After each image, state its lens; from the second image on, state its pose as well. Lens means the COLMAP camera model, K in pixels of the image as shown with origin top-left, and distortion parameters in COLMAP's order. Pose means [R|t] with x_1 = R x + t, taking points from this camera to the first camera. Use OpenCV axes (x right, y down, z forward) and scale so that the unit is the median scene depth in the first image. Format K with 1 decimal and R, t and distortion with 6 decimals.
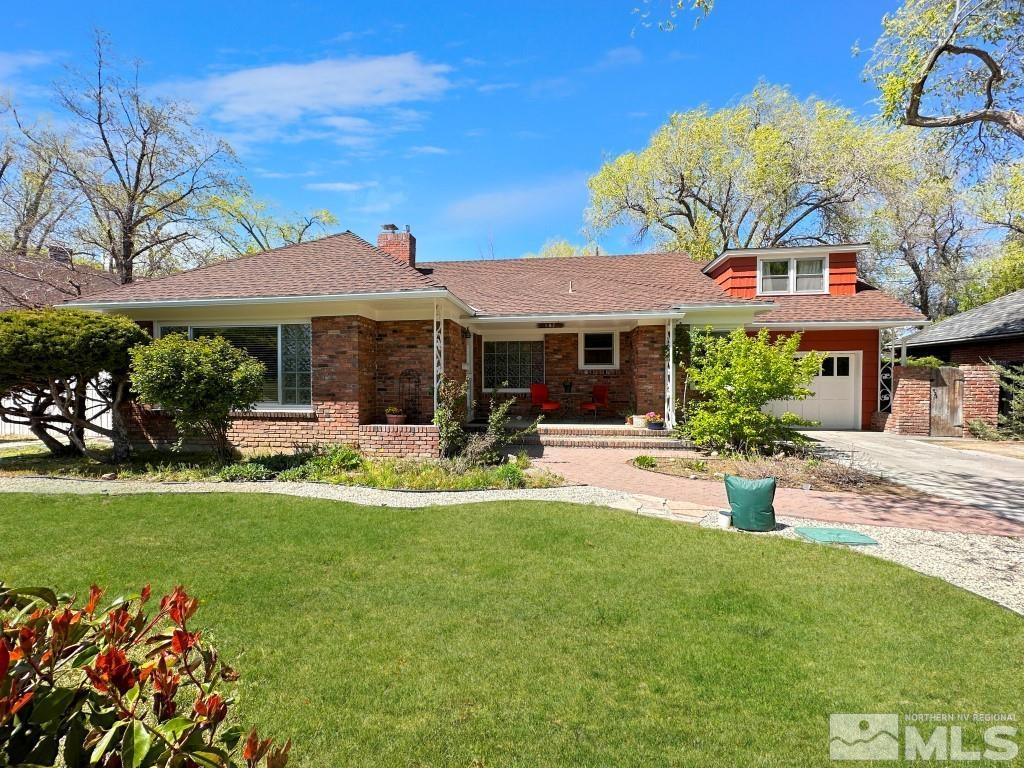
lens RADIAL K [[413.7, 0, 512.6], [0, 413.7, 382.5], [0, 0, 1]] dist [-0.003328, 0.000127]
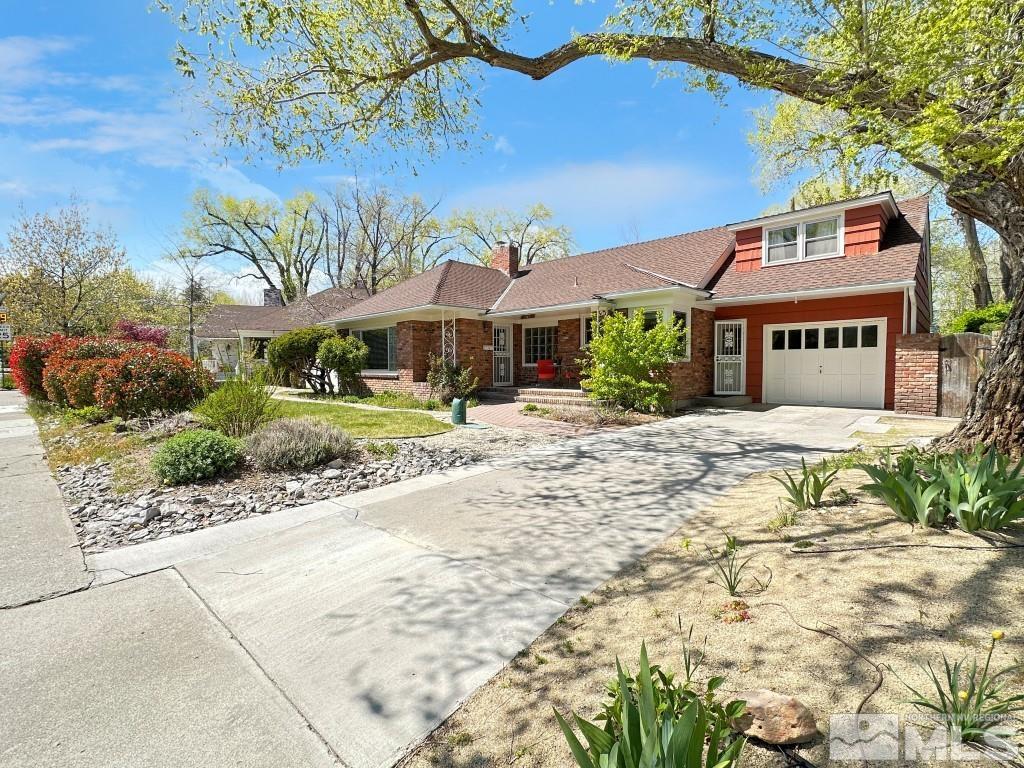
lens RADIAL K [[471.0, 0, 513.3], [0, 471.0, 383.3], [0, 0, 1]] dist [-0.002263, 0.000010]
pose [[0.807610, 0.019230, -0.589403, 0.804385], [0.001046, 0.999420, 0.034042, 0.026909], [0.589715, -0.028109, 0.807122, -0.260329]]
